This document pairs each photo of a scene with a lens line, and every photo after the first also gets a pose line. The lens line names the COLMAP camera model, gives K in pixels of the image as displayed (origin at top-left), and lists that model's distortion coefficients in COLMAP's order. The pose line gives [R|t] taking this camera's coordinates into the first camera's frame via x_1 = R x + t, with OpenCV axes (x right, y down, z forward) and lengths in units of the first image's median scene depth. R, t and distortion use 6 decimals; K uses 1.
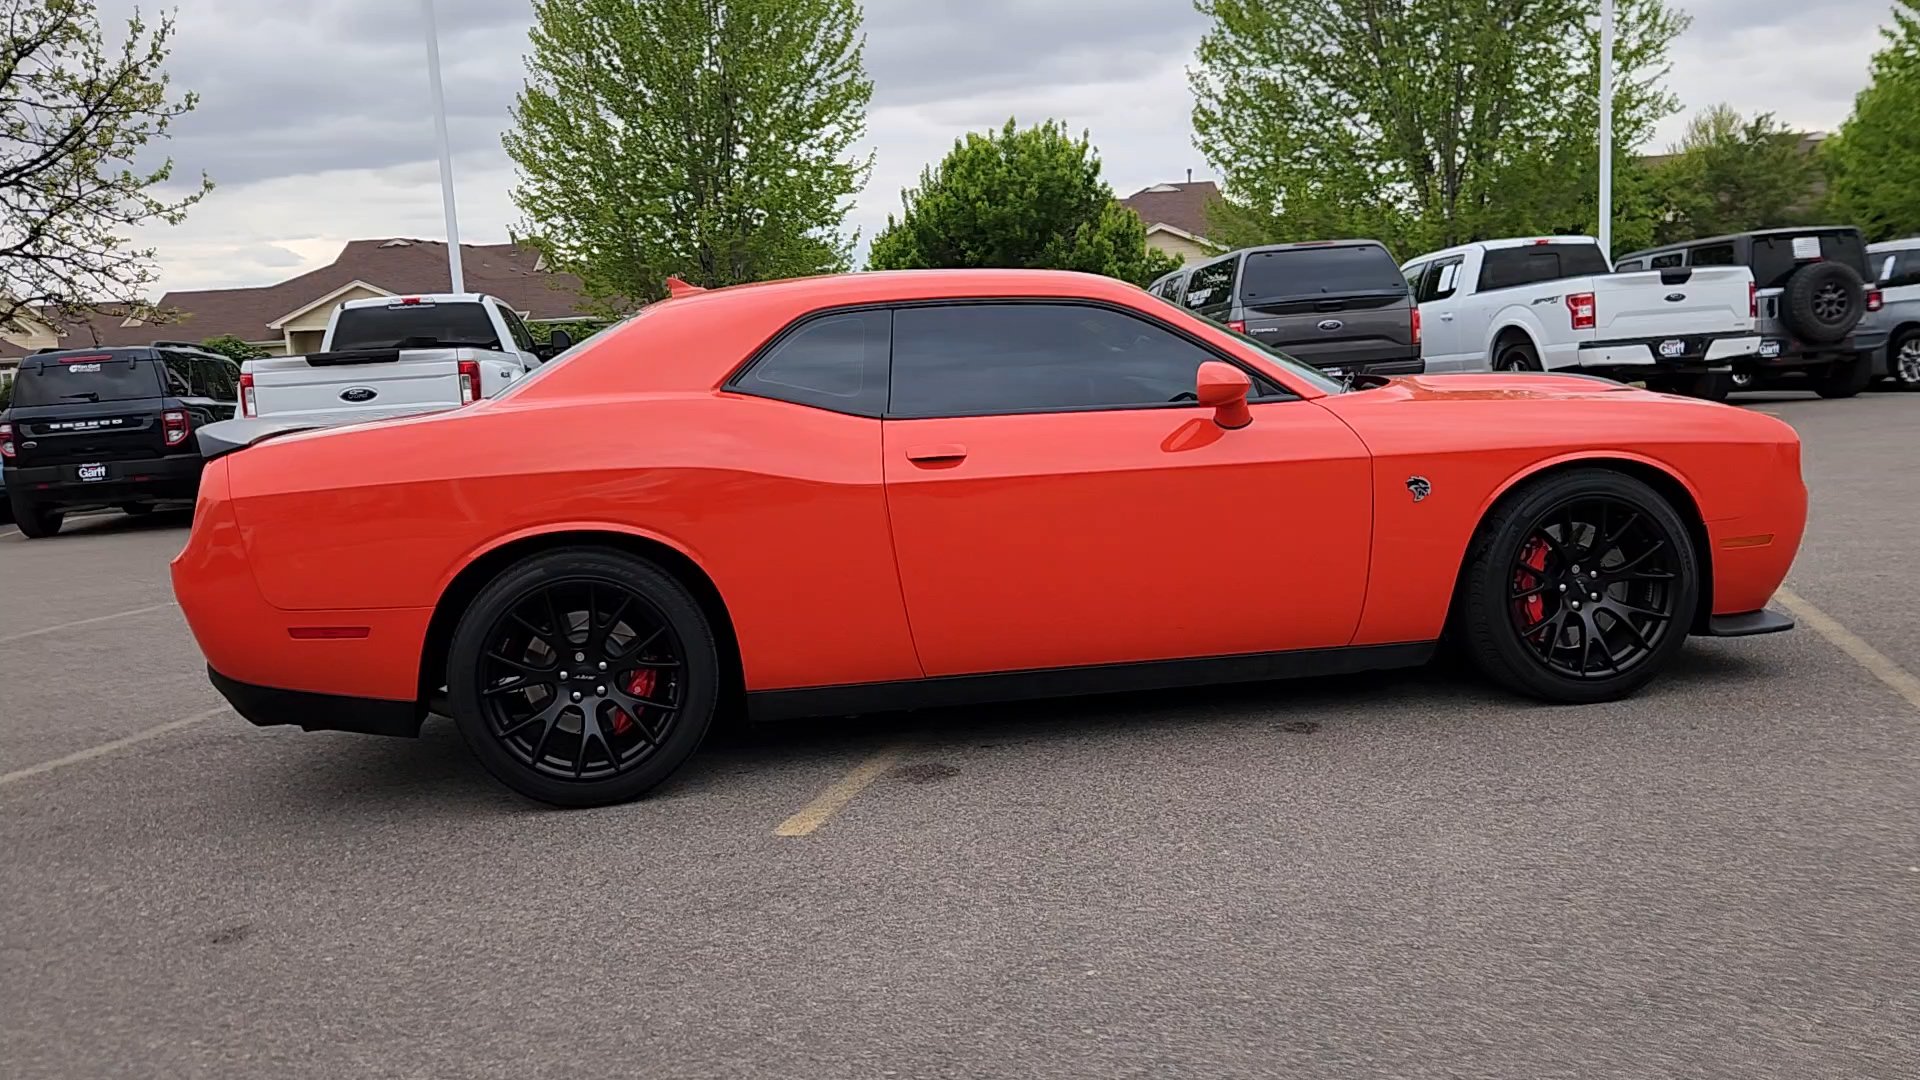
lens RADIAL K [[1621.6, 0, 951.8], [0, 1621.6, 541.4], [0, 0, 1]] dist [0.037599, -0.026701]
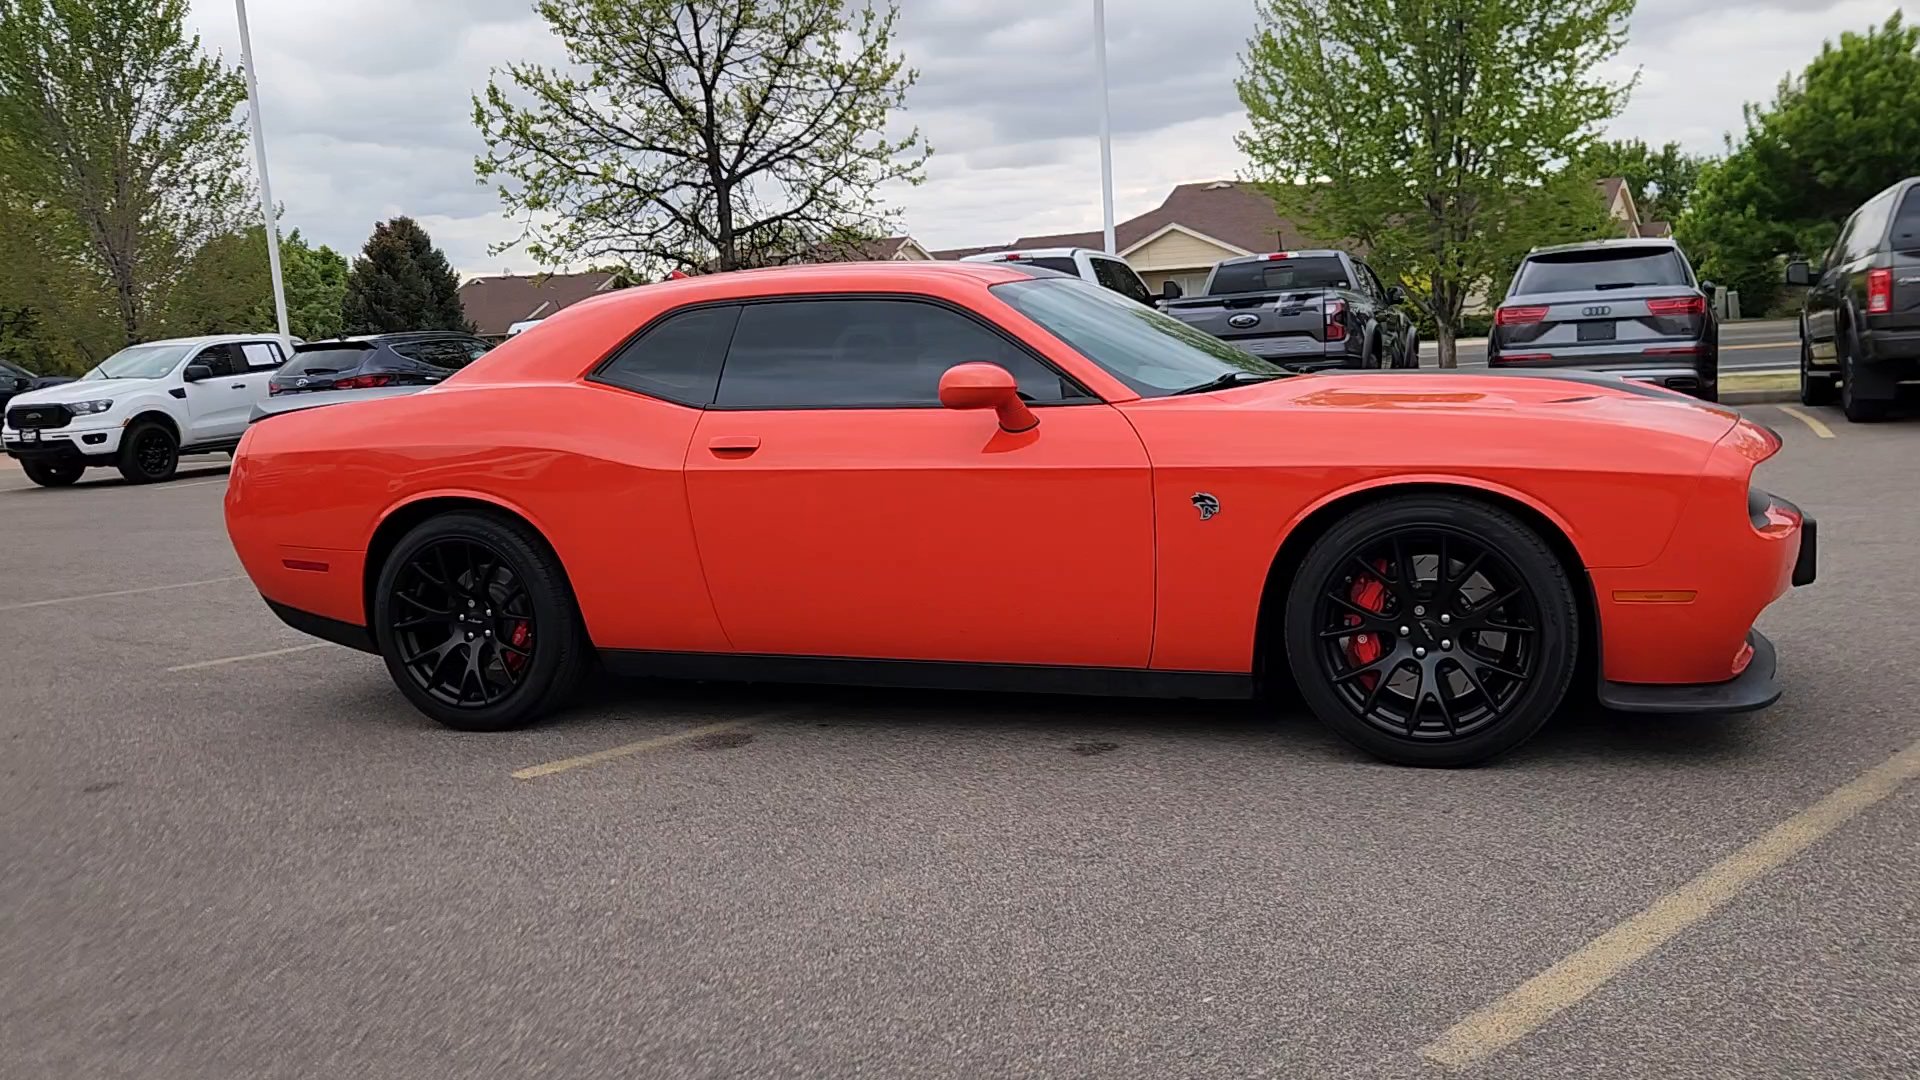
lens RADIAL K [[1621.6, 0, 954.3], [0, 1621.6, 542.2], [0, 0, 1]] dist [0.037599, -0.026701]
pose [[0.866446, 0.075762, -0.493489, 0.188253], [-0.055712, 0.996918, 0.055233, -0.016733], [0.496152, -0.020364, 0.867997, 0.043323]]
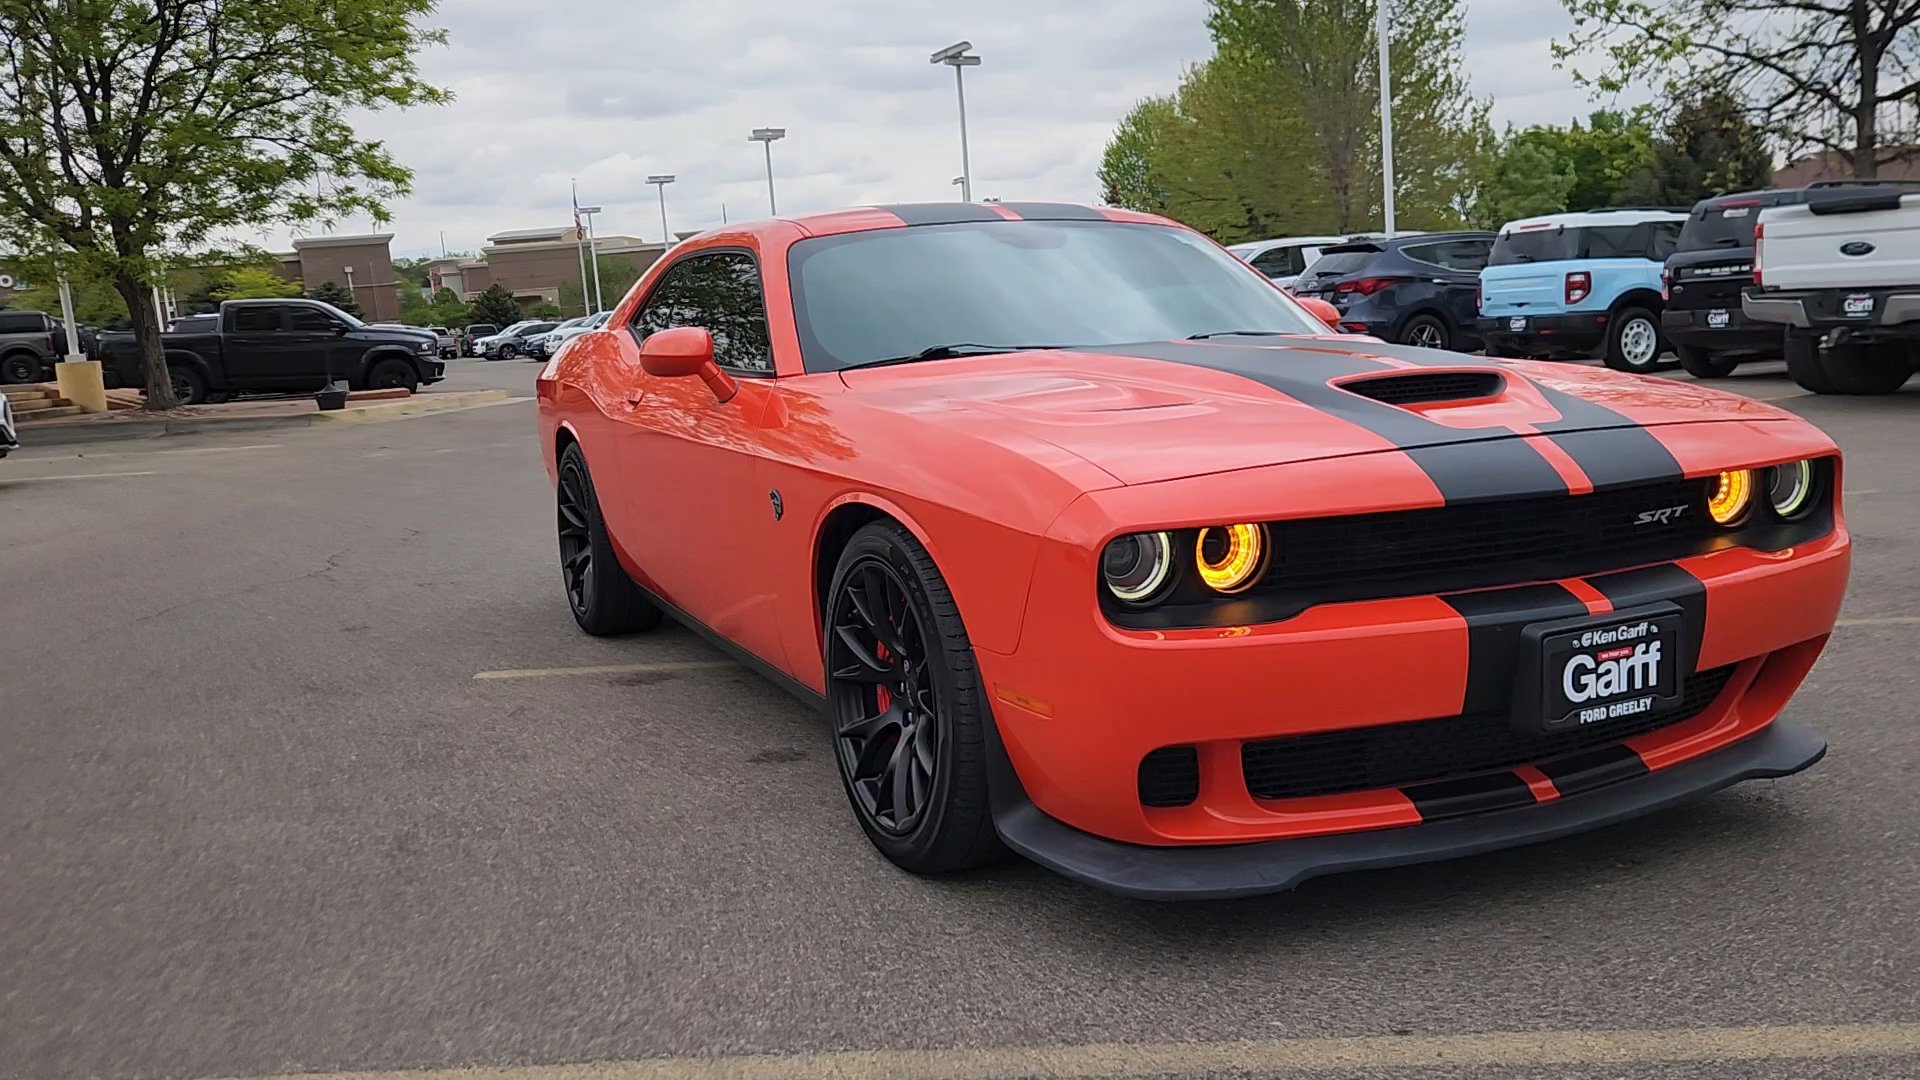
lens RADIAL K [[1621.6, 0, 954.8], [0, 1621.6, 558.6], [0, 0, 1]] dist [0.037599, -0.026701]
pose [[0.259578, 0.197309, -0.945351, 0.322673], [-0.071150, 0.980153, 0.185036, -0.048373], [0.963098, 0.019230, 0.268464, 0.267461]]
